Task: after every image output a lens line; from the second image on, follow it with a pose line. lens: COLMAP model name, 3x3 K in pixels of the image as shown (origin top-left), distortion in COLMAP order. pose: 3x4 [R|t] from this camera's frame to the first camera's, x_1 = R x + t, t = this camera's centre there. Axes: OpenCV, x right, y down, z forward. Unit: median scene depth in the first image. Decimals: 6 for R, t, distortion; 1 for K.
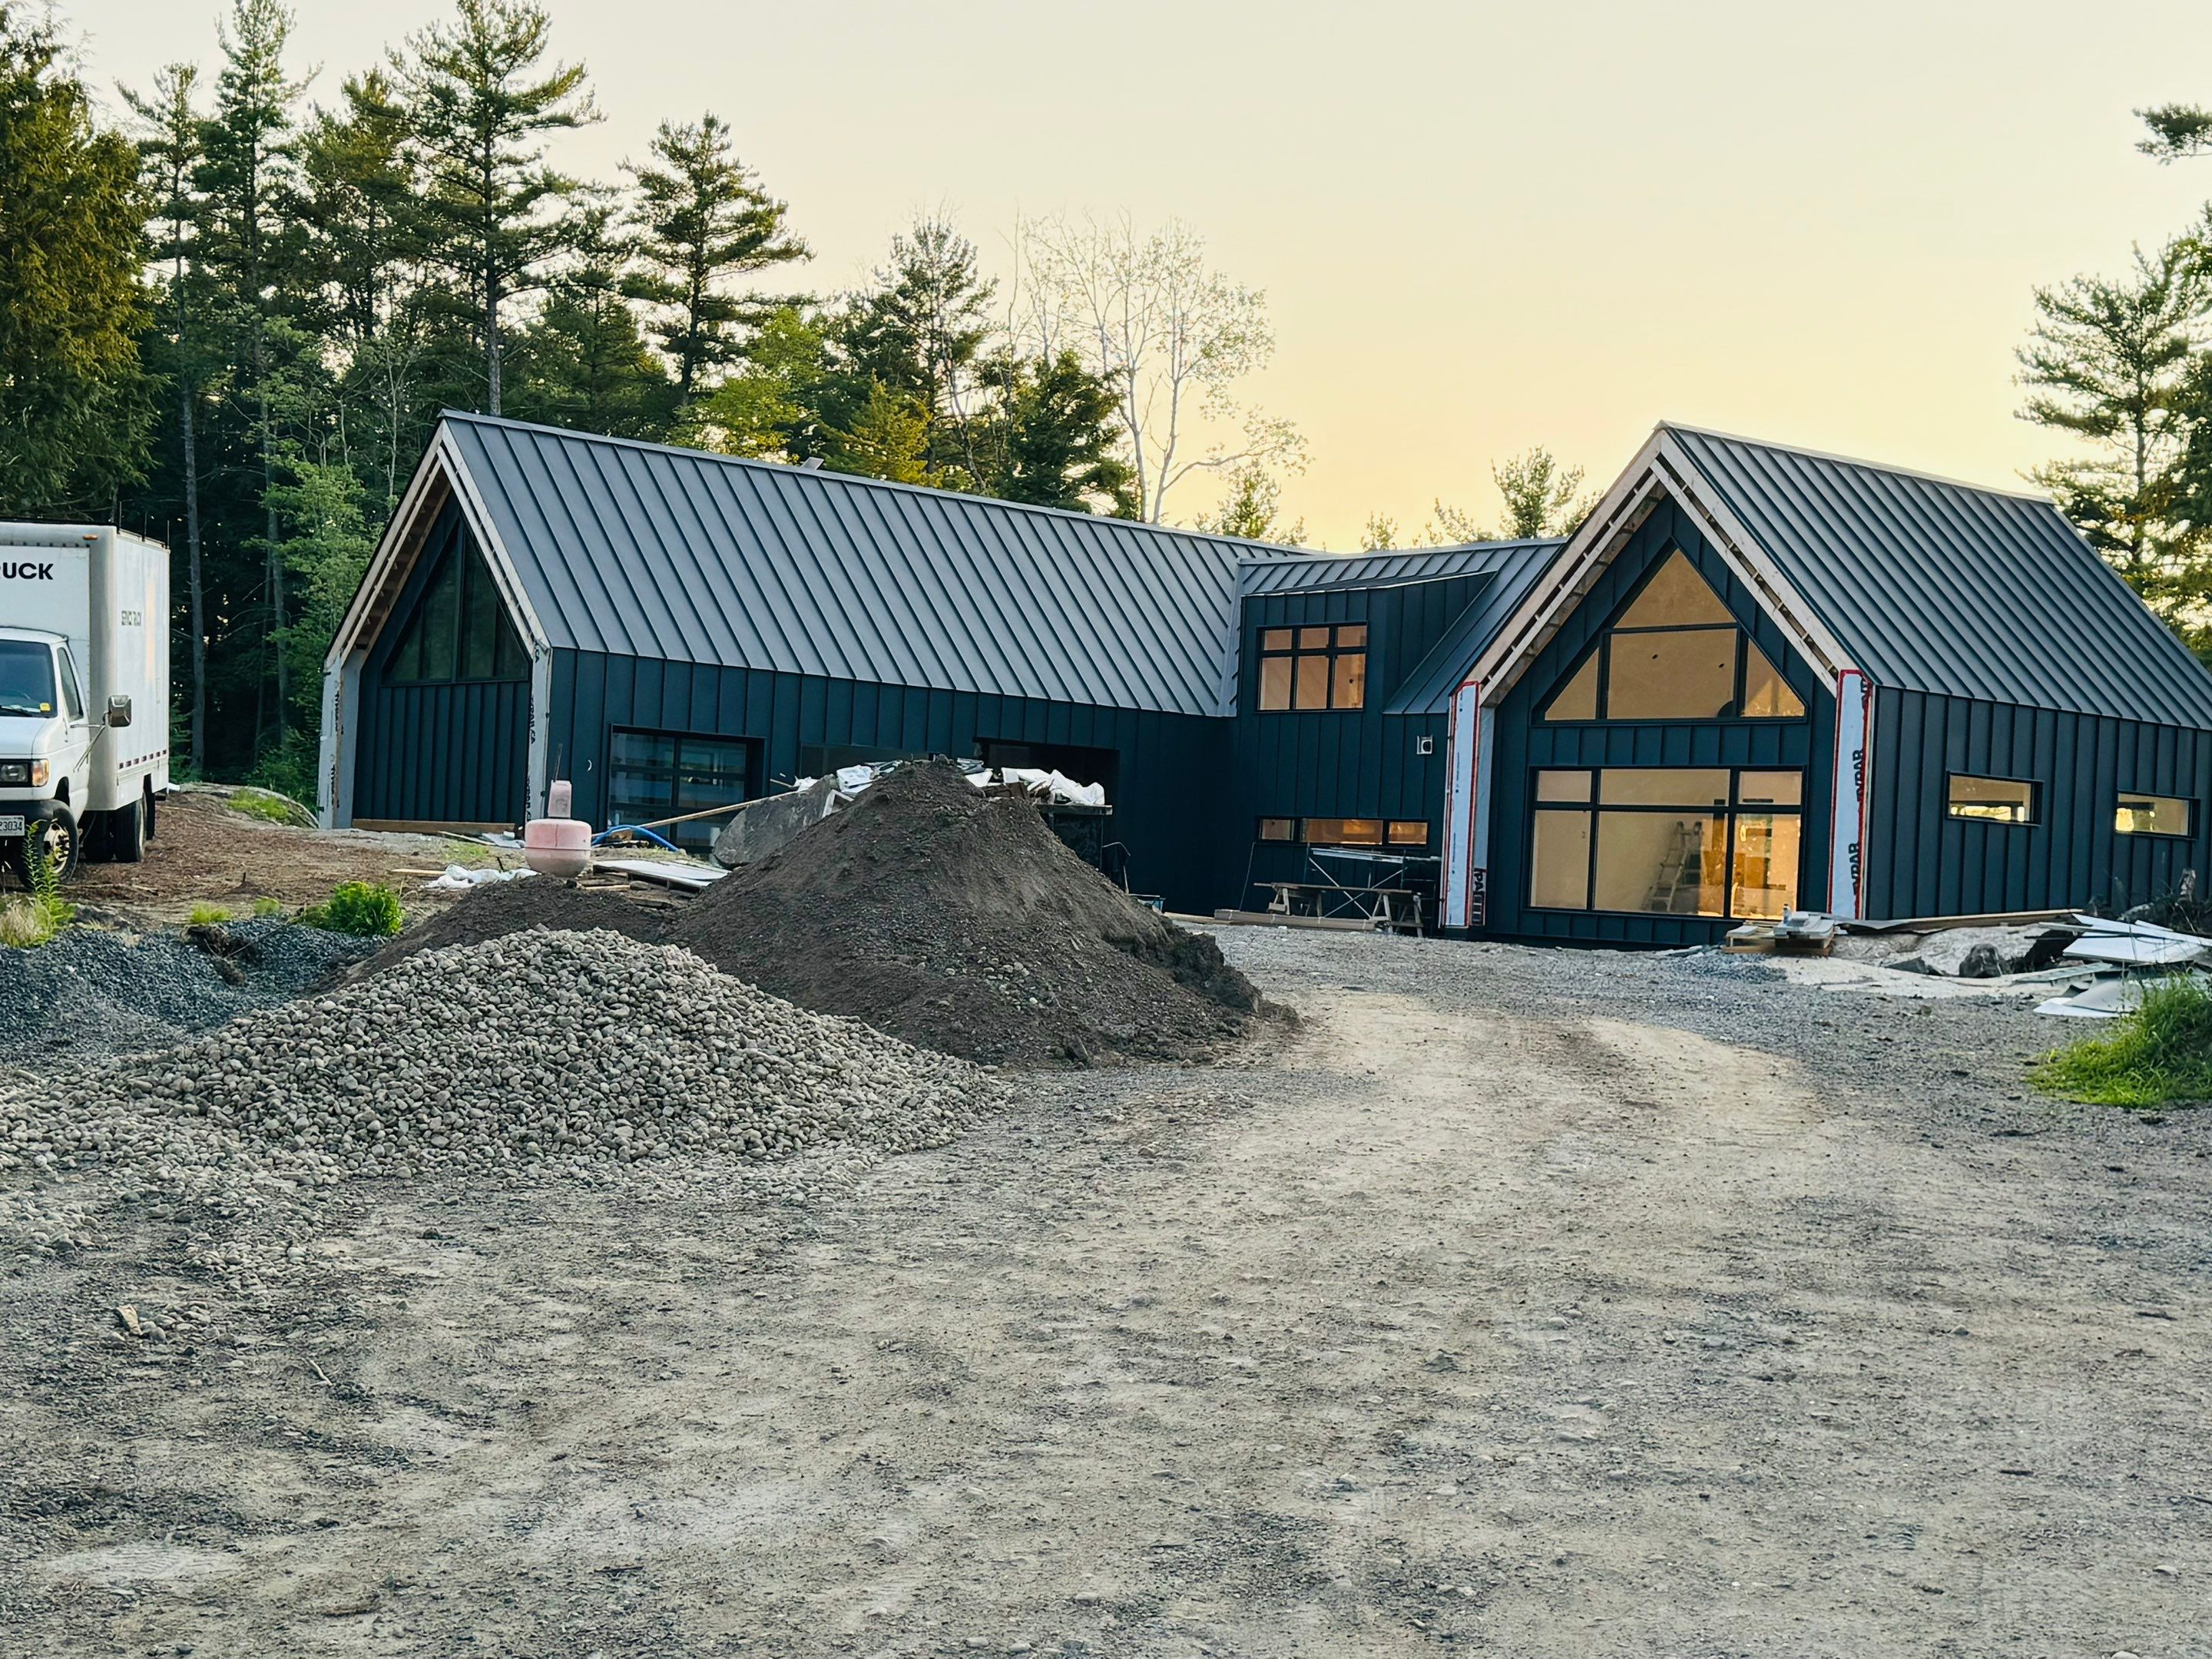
lens RADIAL K [[2959.5, 0, 1102.3], [0, 2959.5, 835.7], [0, 0, 1]] dist [0.209771, -0.506399]
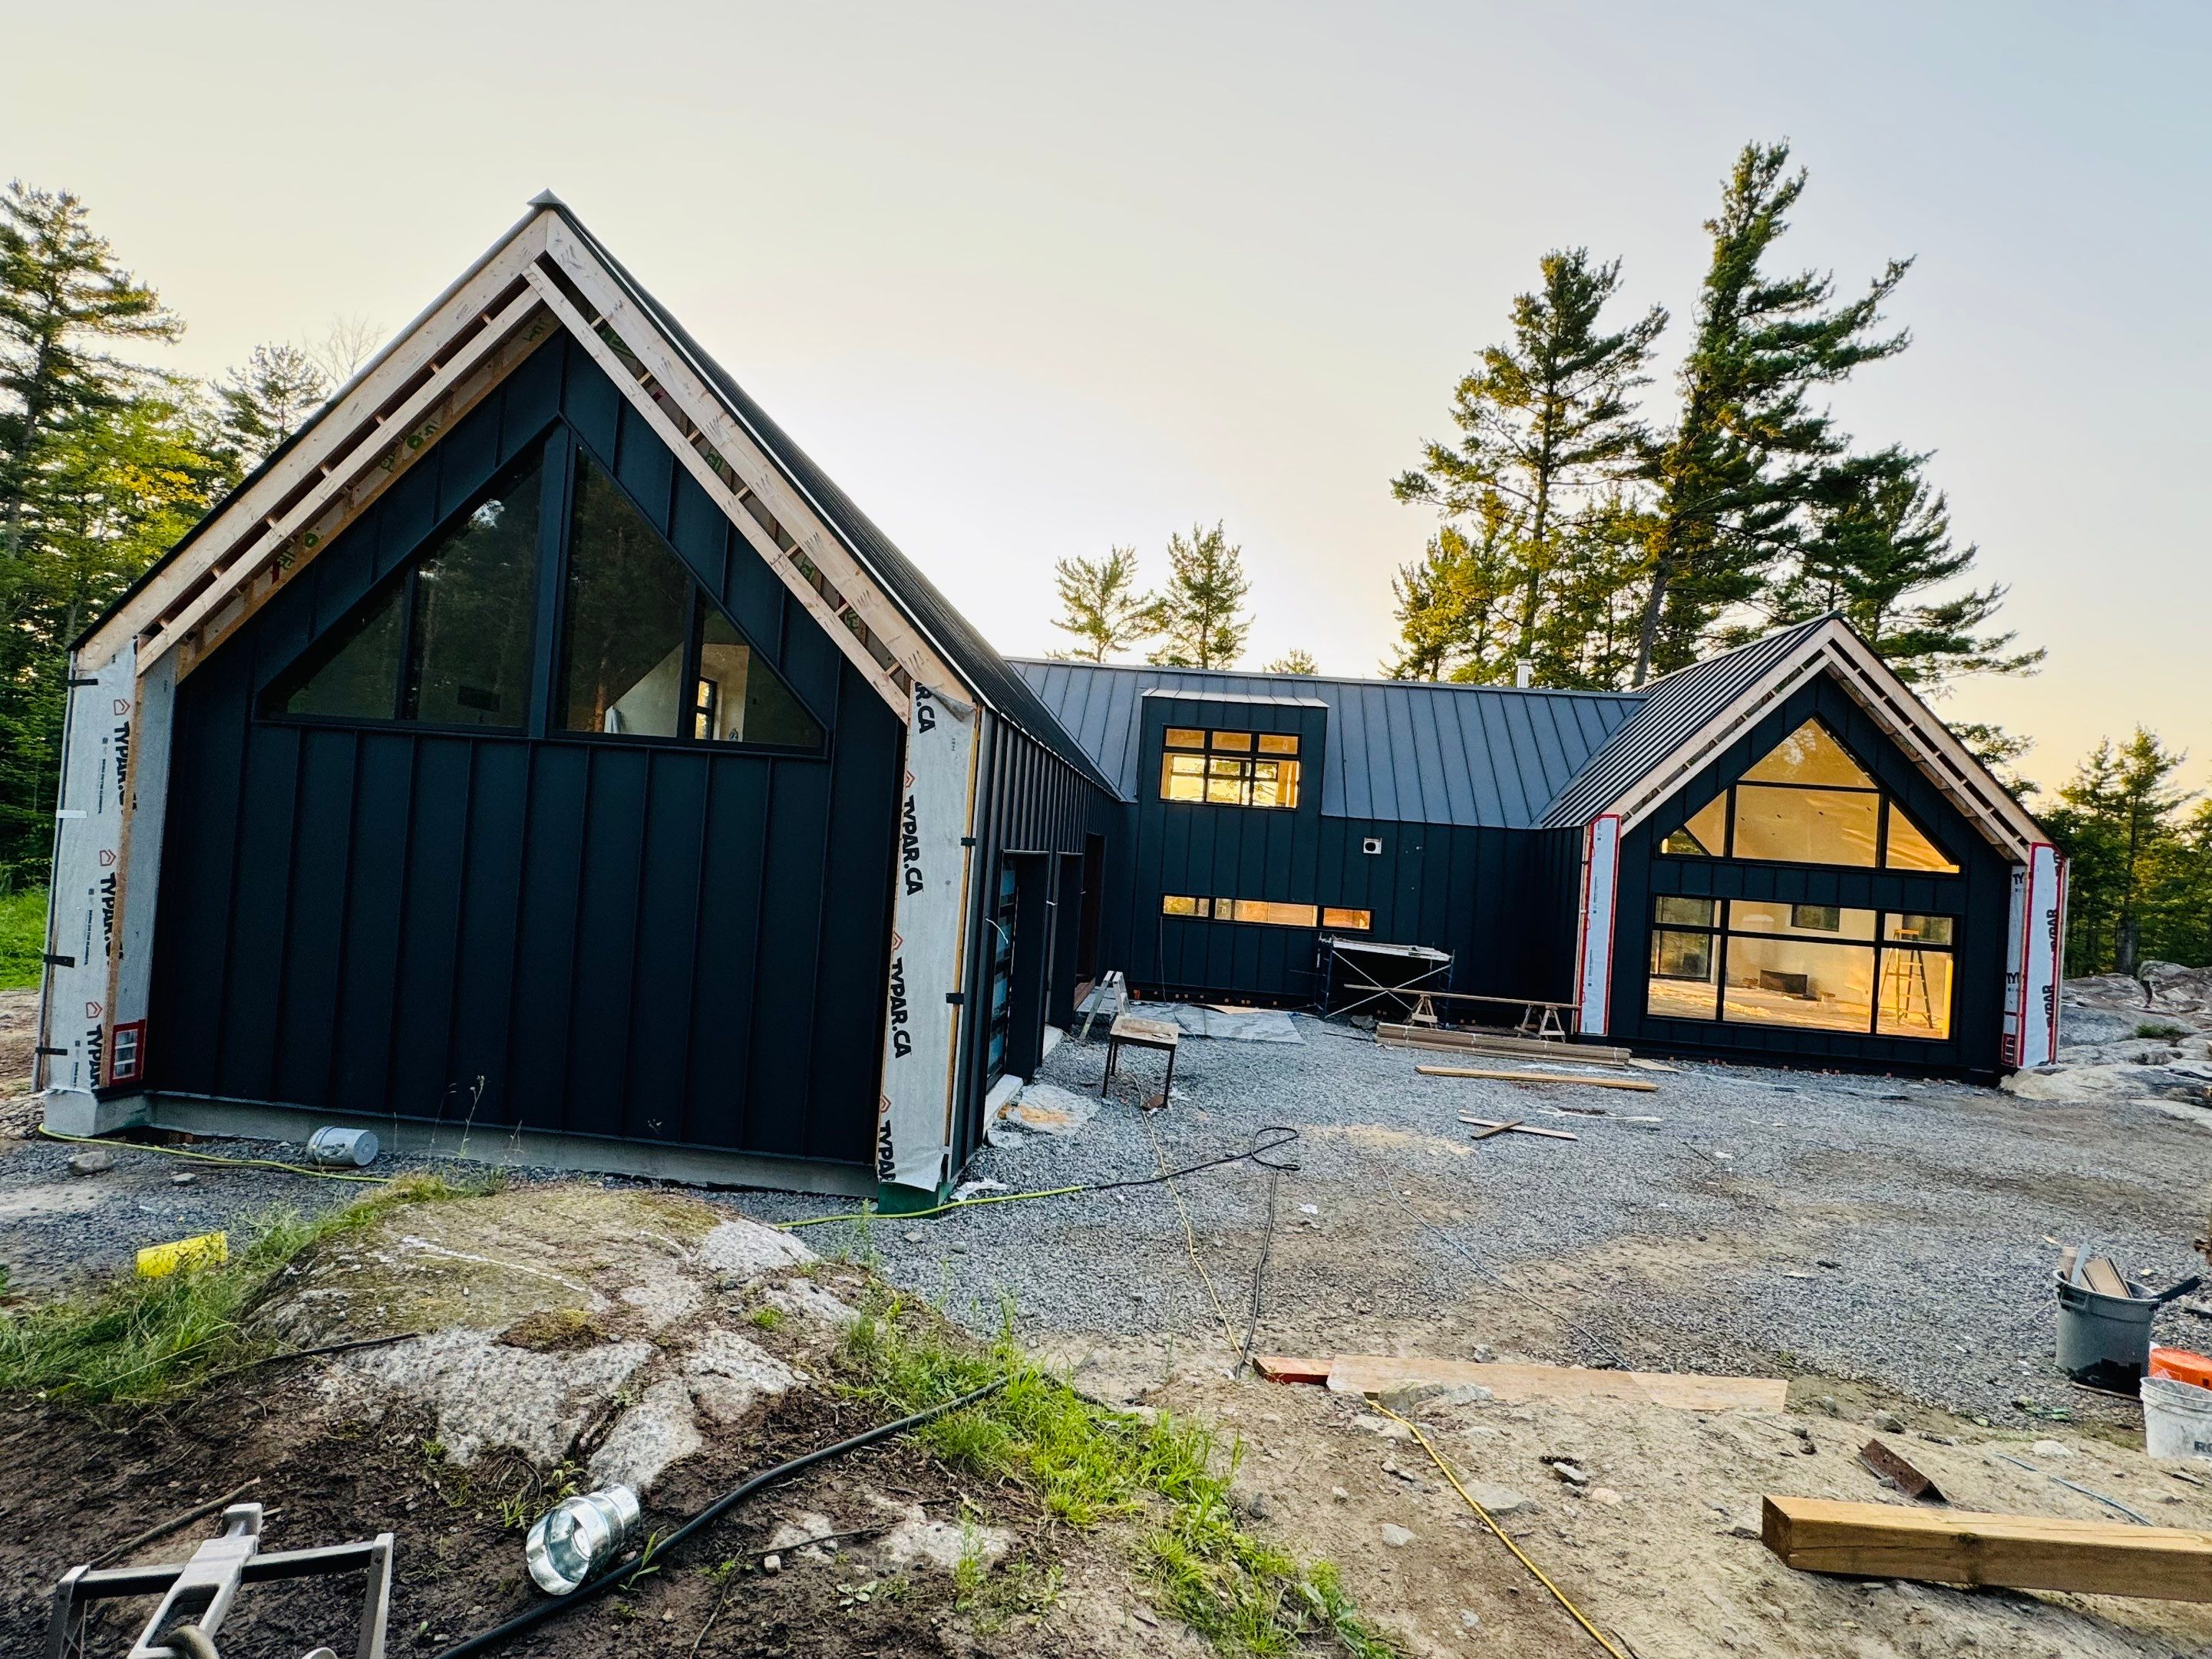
lens RADIAL K [[1087.8, 0, 1106.0], [0, 1087.8, 829.5], [0, 0, 1]] dist [0.000478, -0.001103]
pose [[0.708252, 0.014563, 0.705810, -0.299059], [-0.048856, 0.998401, 0.028425, -0.048646], [-0.704267, -0.054615, 0.707831, 0.848390]]
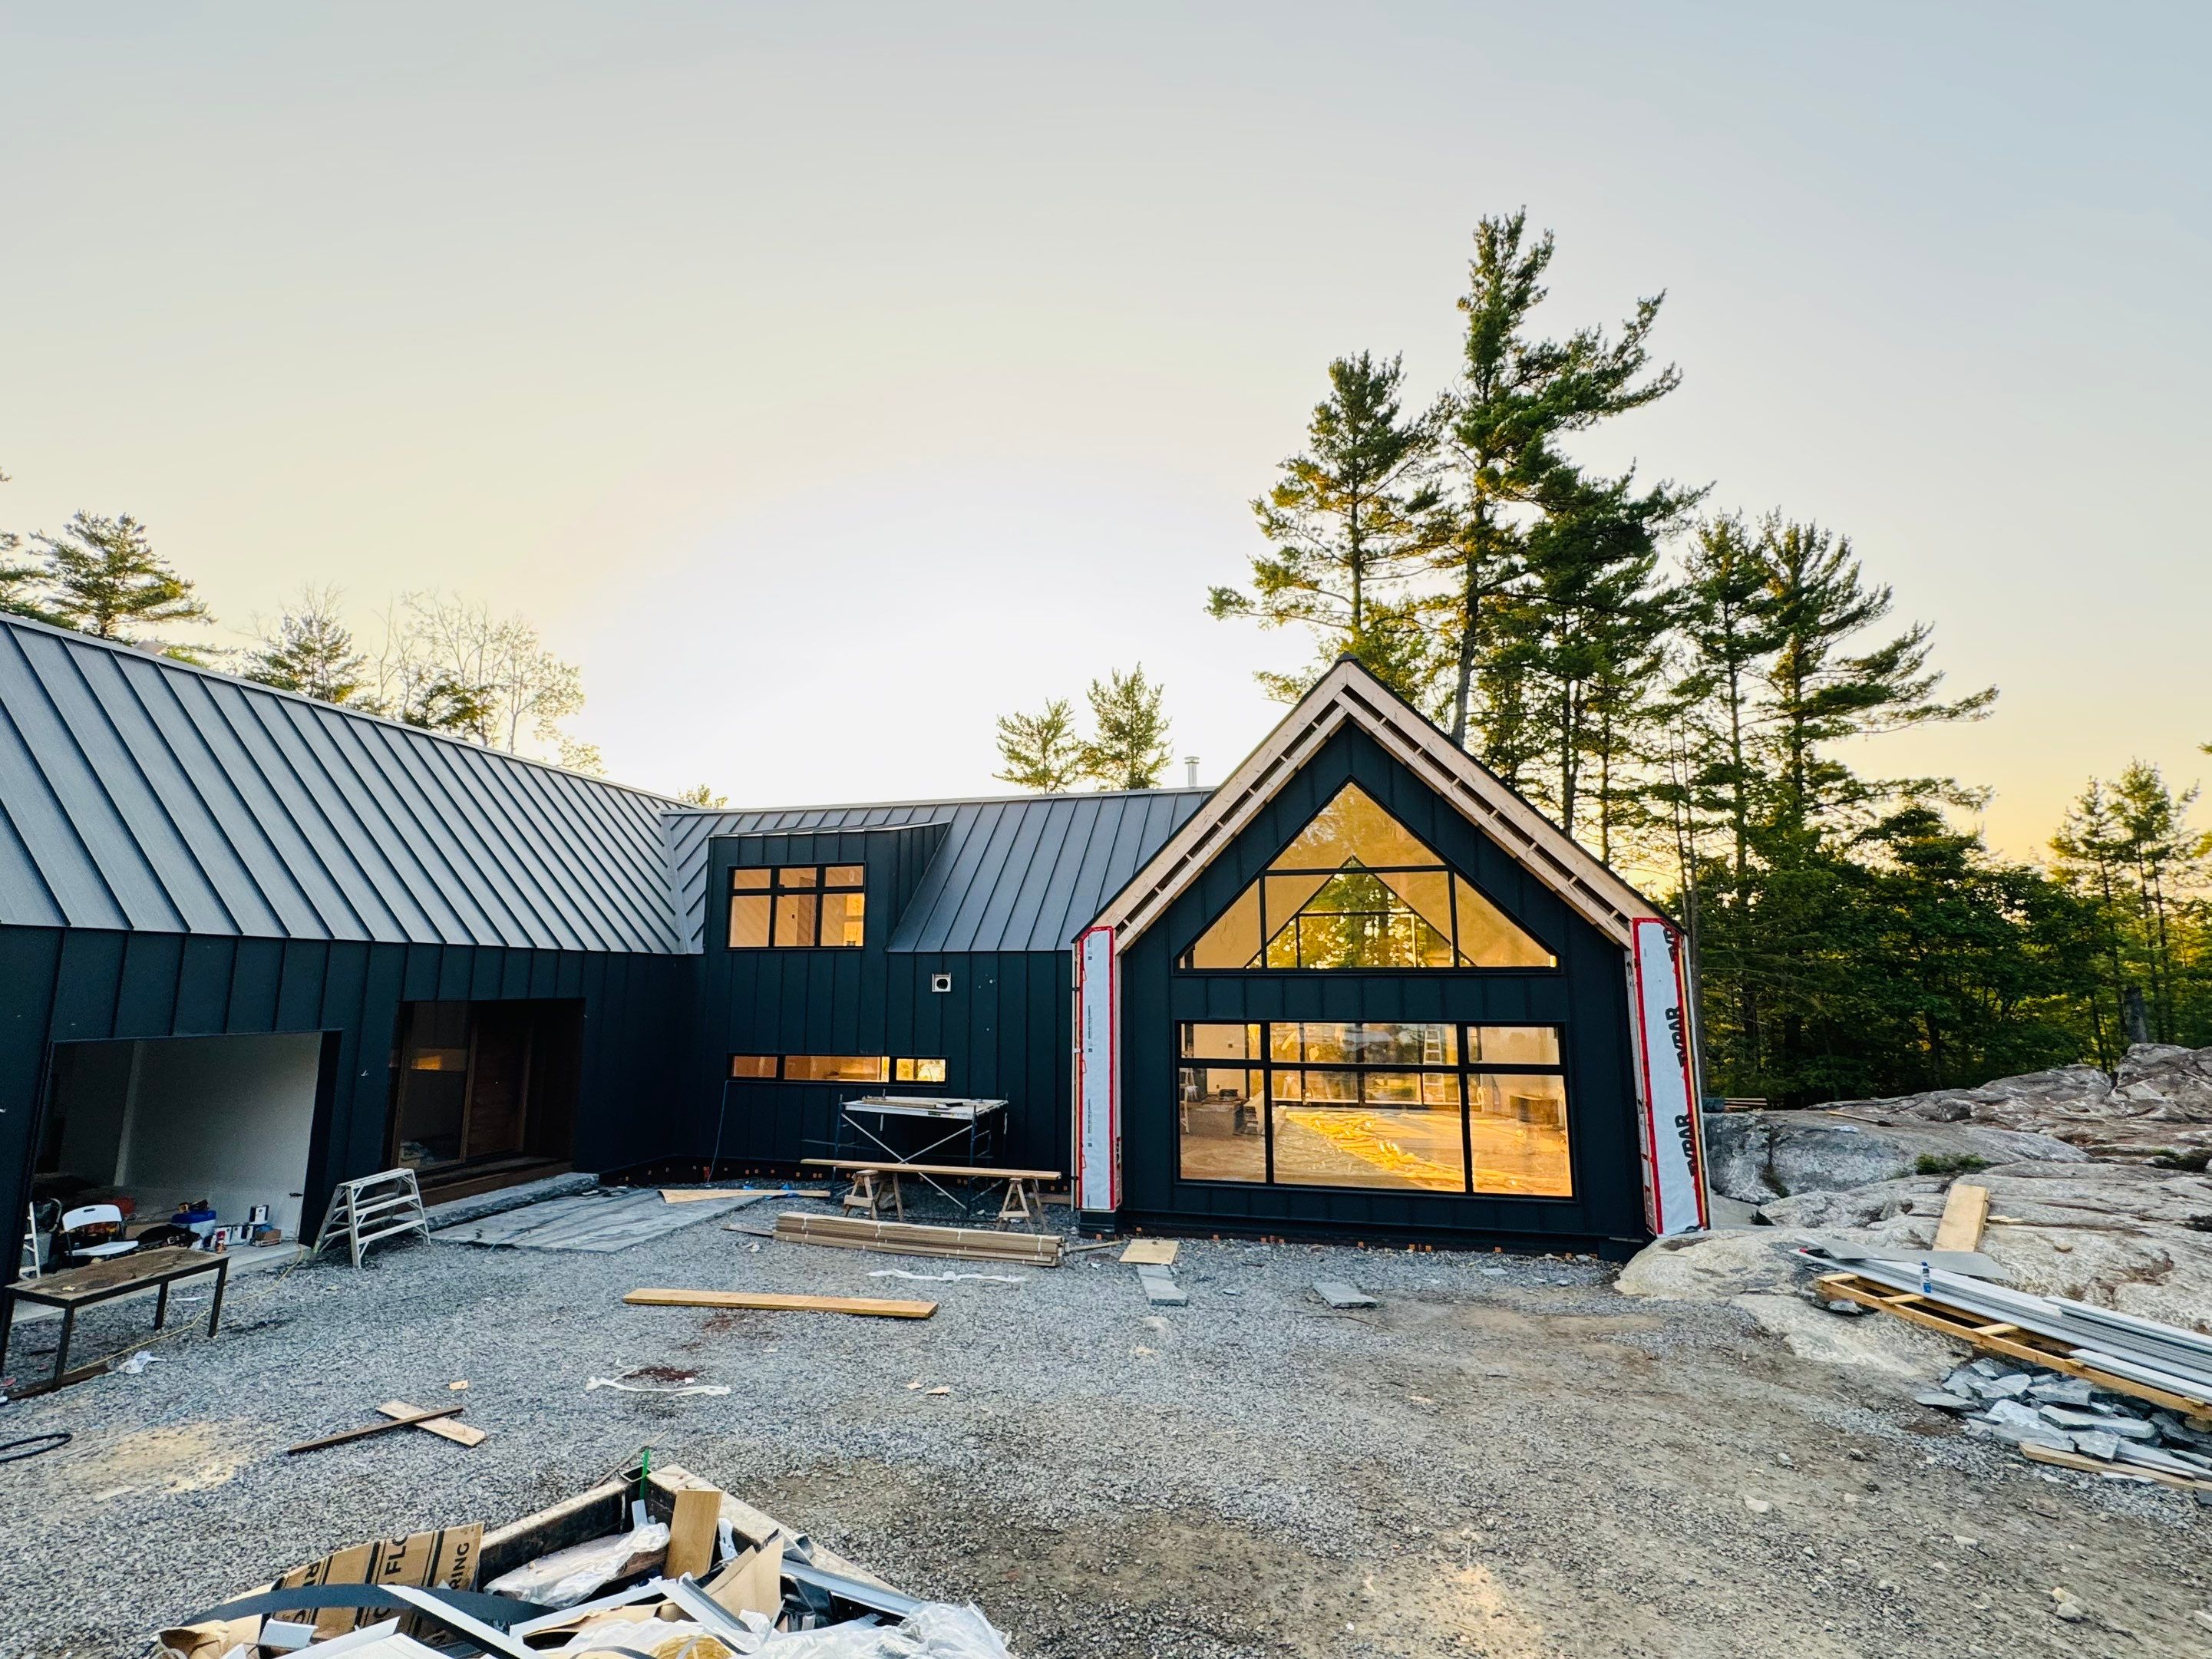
lens RADIAL K [[991.7, 0, 1109.5], [0, 991.7, 827.7], [0, 0, 1]] dist [-0.001414, -0.000235]
pose [[0.805525, 0.040089, 0.591204, -0.054022], [0.032216, 0.993271, -0.111246, -0.048219], [-0.591686, 0.108658, 0.798813, 0.757779]]
